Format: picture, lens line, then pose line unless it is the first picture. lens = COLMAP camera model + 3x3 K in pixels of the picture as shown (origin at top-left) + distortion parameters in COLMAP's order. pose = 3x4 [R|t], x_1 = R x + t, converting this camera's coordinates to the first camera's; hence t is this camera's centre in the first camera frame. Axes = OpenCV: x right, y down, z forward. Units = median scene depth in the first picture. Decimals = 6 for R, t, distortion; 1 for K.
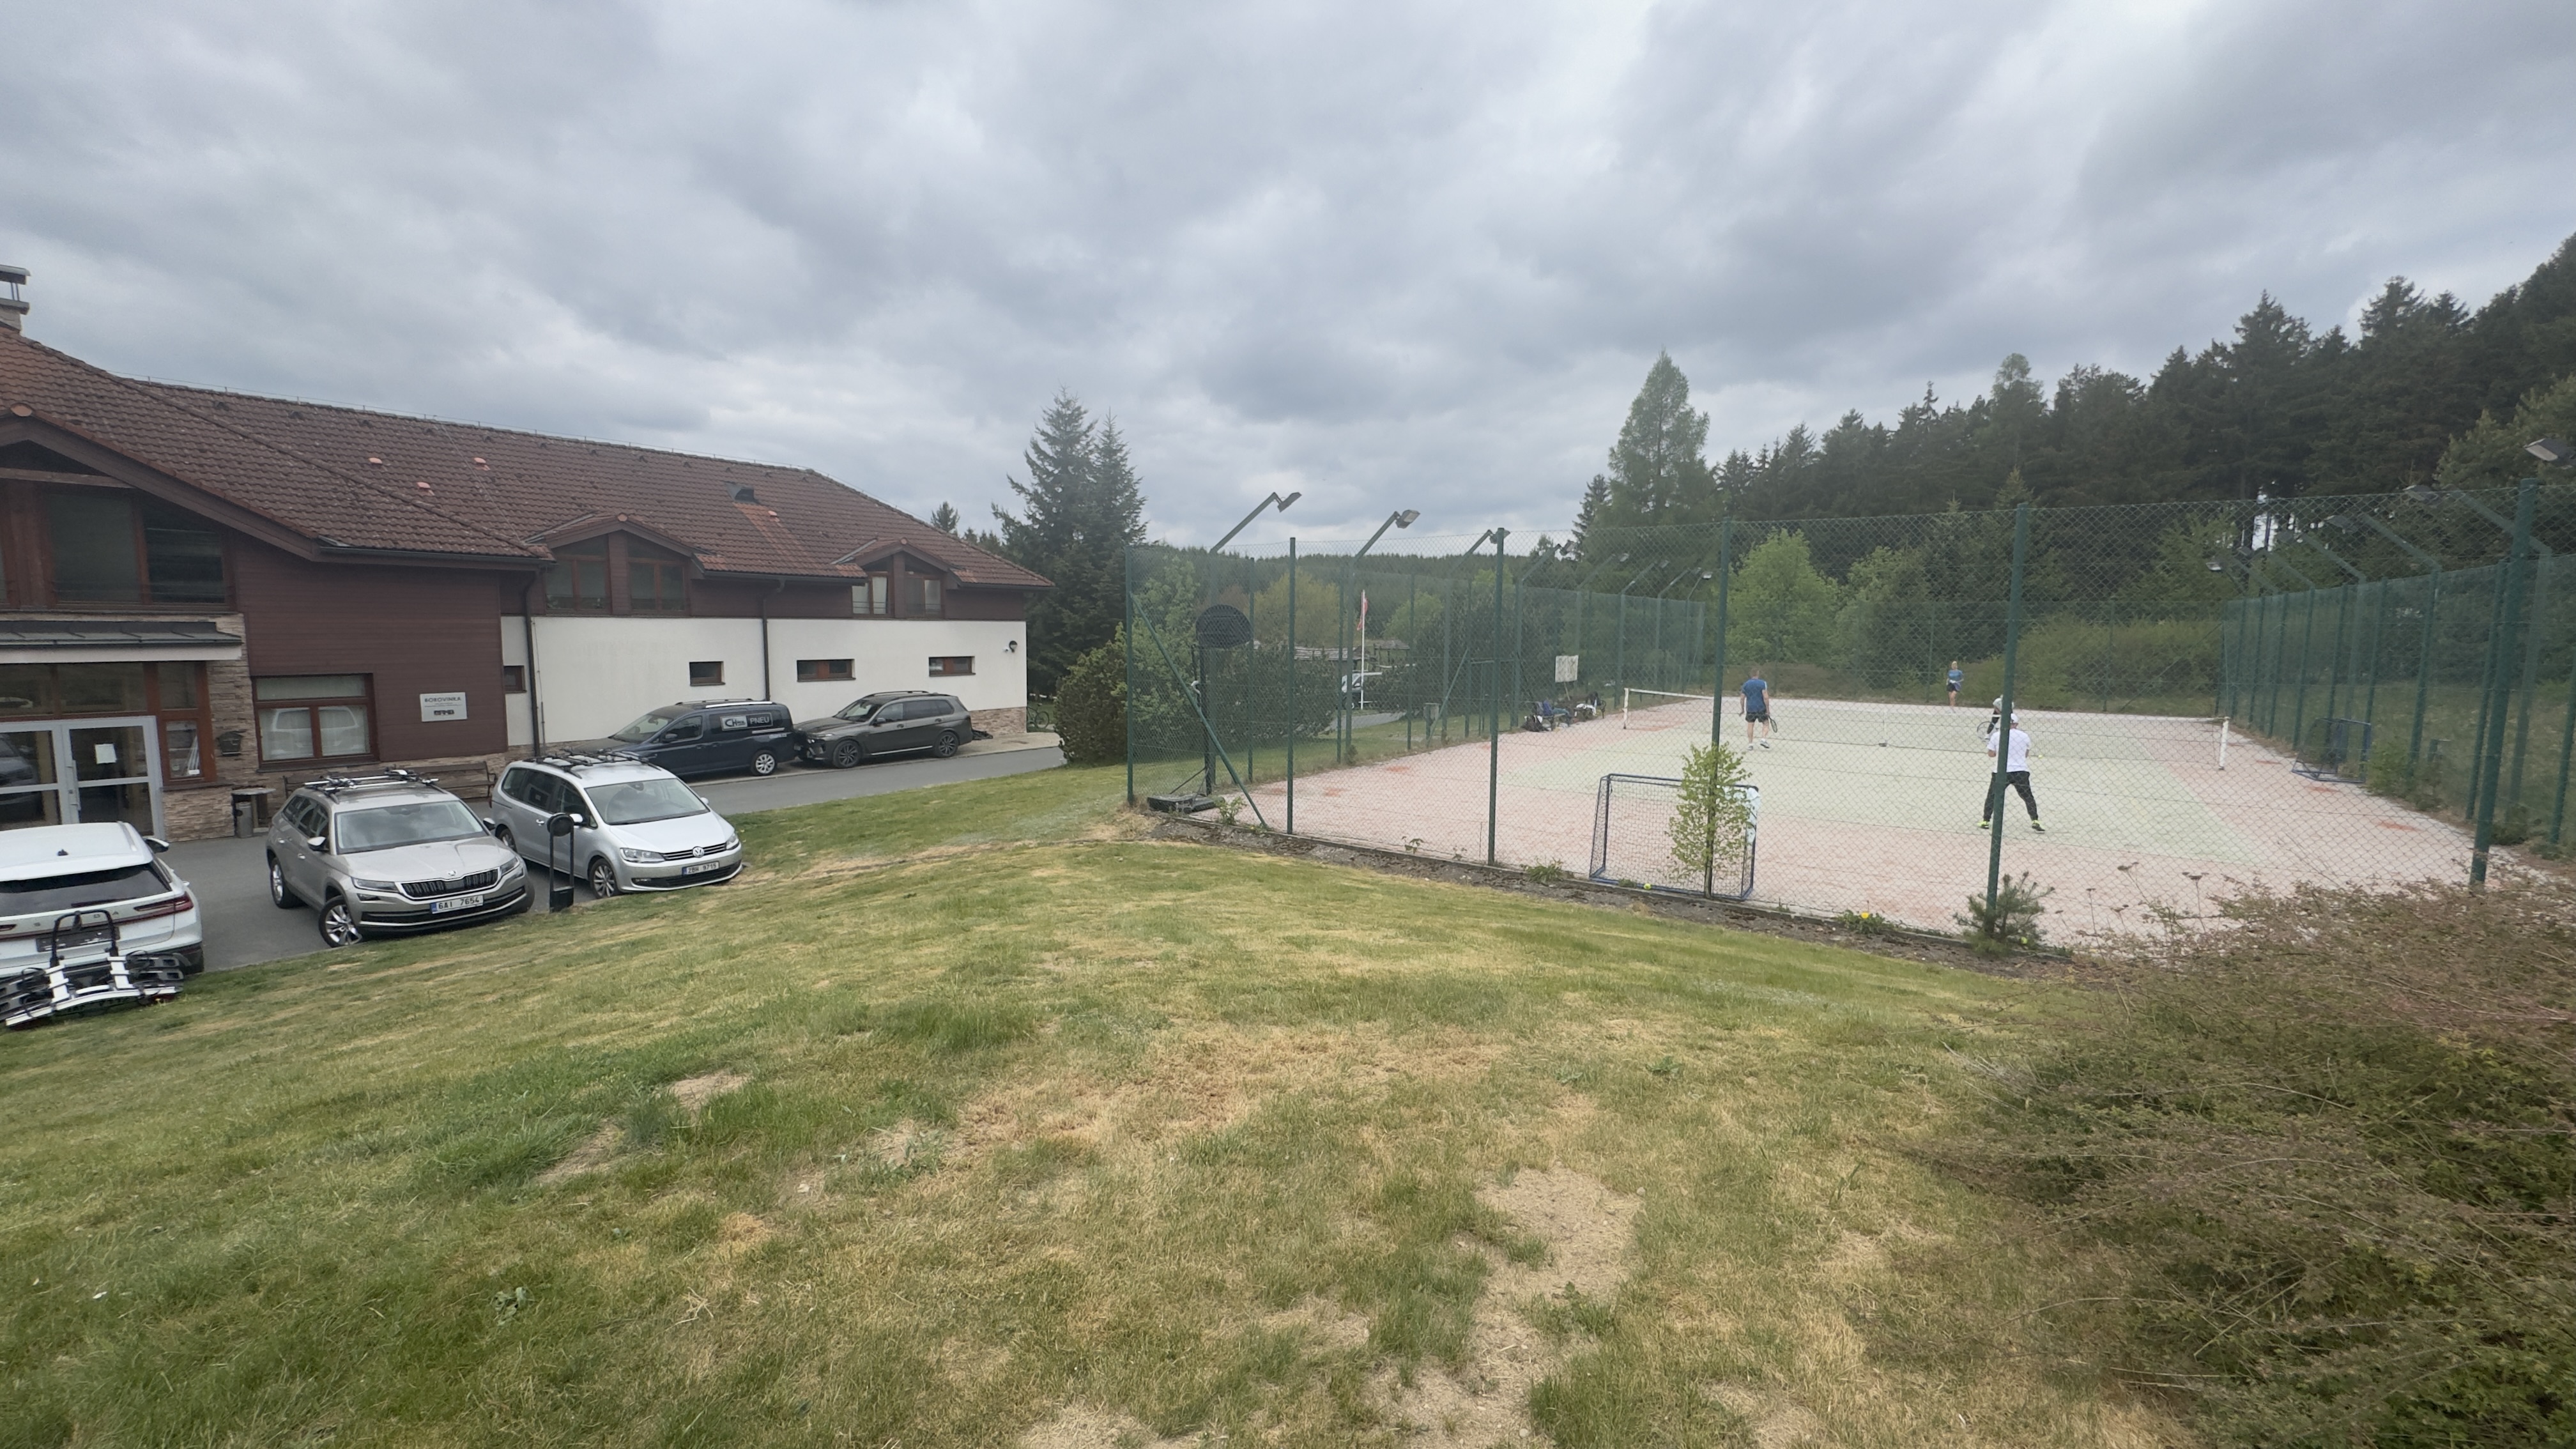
lens RADIAL K [[1020.7, 0, 1280.7], [0, 1020.7, 728.4], [0, 0, 1]] dist [-0.001488, -0.000434]
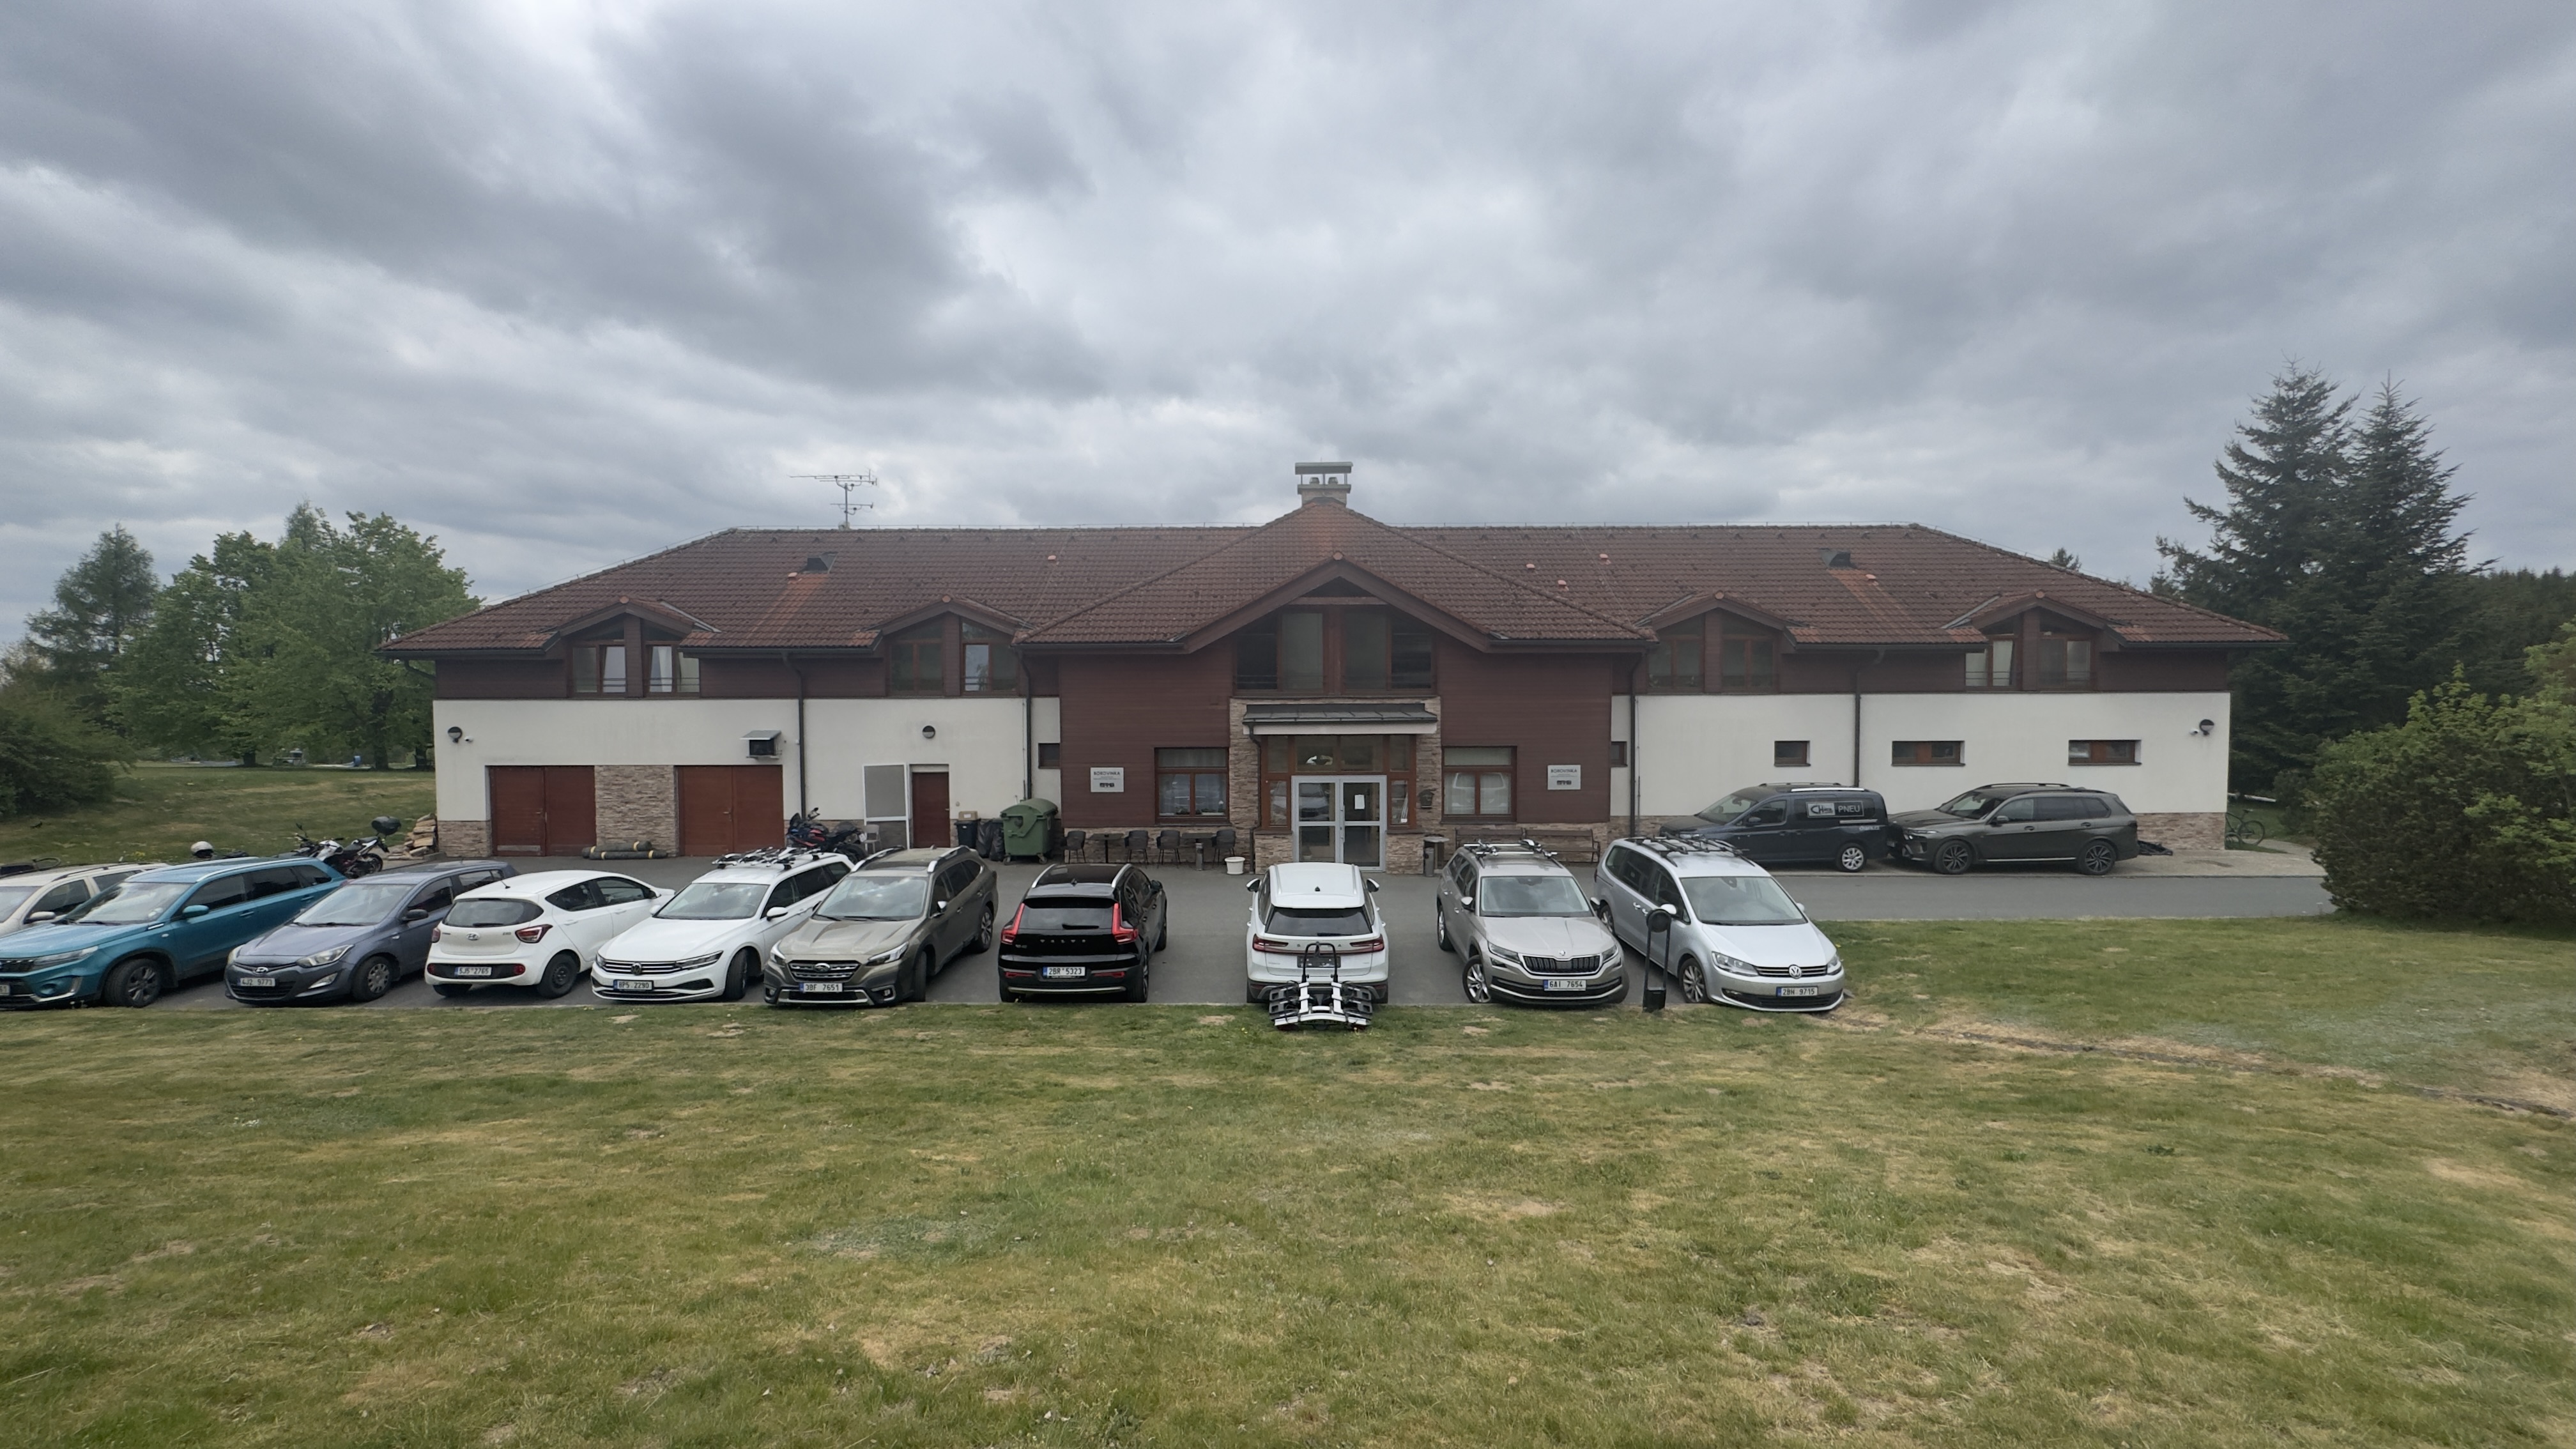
lens RADIAL K [[1020.7, 0, 1280.7], [0, 1020.7, 728.4], [0, 0, 1]] dist [-0.001488, -0.000434]
pose [[0.575709, 0.014753, -0.817522, -0.091575], [-0.072368, 0.996833, -0.032974, -0.015908], [0.814446, 0.078146, 0.574953, 0.105998]]
